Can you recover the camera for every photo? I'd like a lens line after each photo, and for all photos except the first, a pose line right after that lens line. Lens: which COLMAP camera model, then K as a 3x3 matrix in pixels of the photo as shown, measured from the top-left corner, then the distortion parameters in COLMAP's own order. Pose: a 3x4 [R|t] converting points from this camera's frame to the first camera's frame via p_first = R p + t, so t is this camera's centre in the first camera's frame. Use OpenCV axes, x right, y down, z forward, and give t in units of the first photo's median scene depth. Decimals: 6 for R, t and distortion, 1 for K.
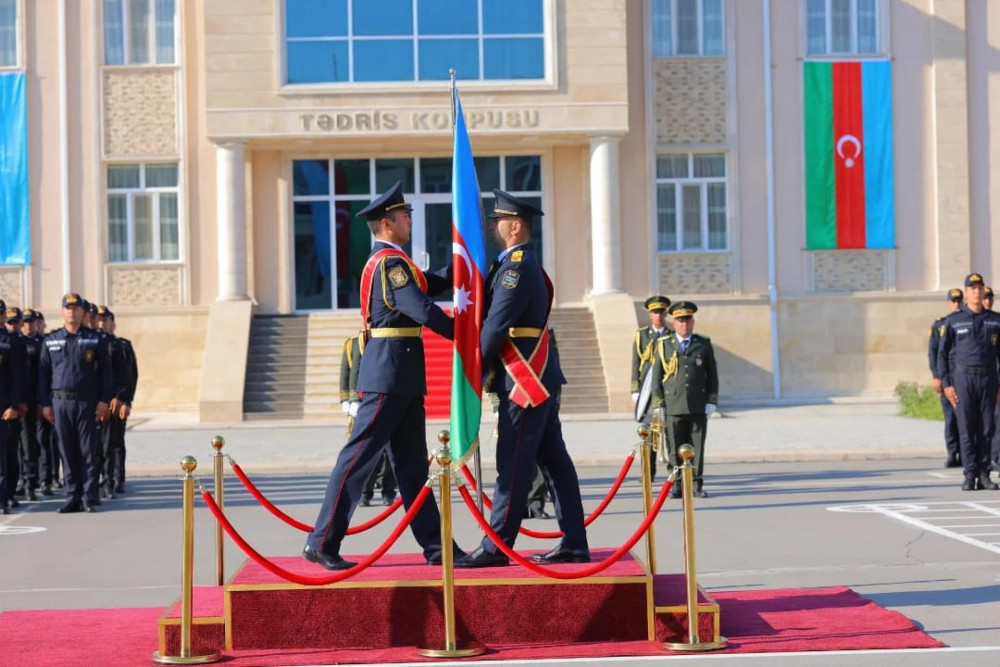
lens RADIAL K [[2494.5, 0, 500.0], [0, 2494.5, 333.5], [0, 0, 1]] dist [-0.036014, 0.480164]
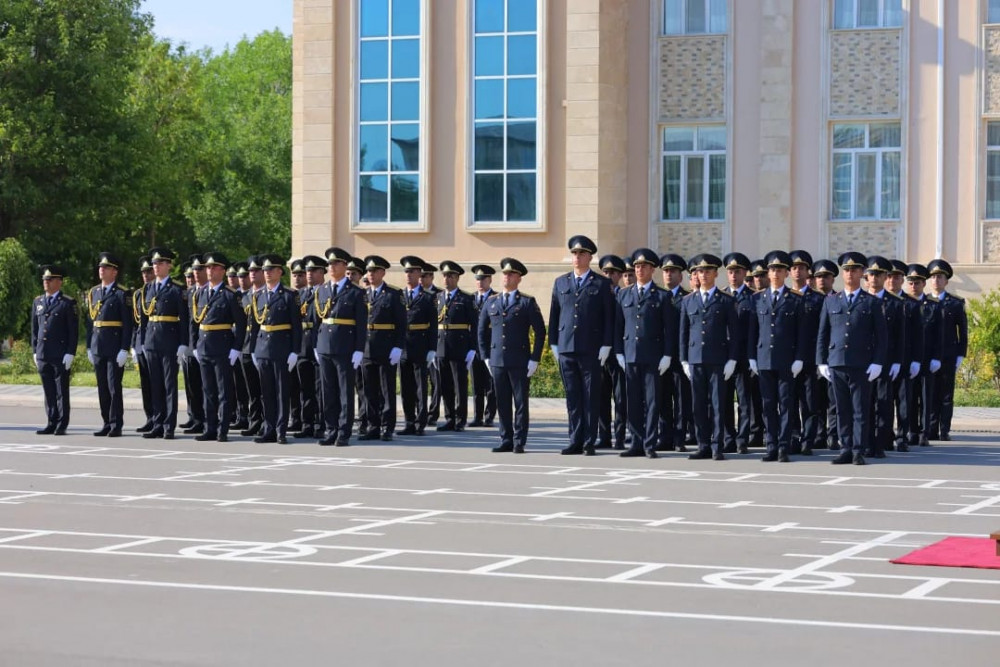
lens RADIAL K [[2494.5, 0, 500.0], [0, 2494.5, 333.5], [0, 0, 1]] dist [-0.036014, 0.480164]
pose [[0.917614, 0.033652, -0.396045, 0.417637], [-0.026379, 0.999369, 0.023797, -0.008694], [0.396596, -0.011389, 0.917923, 0.009780]]
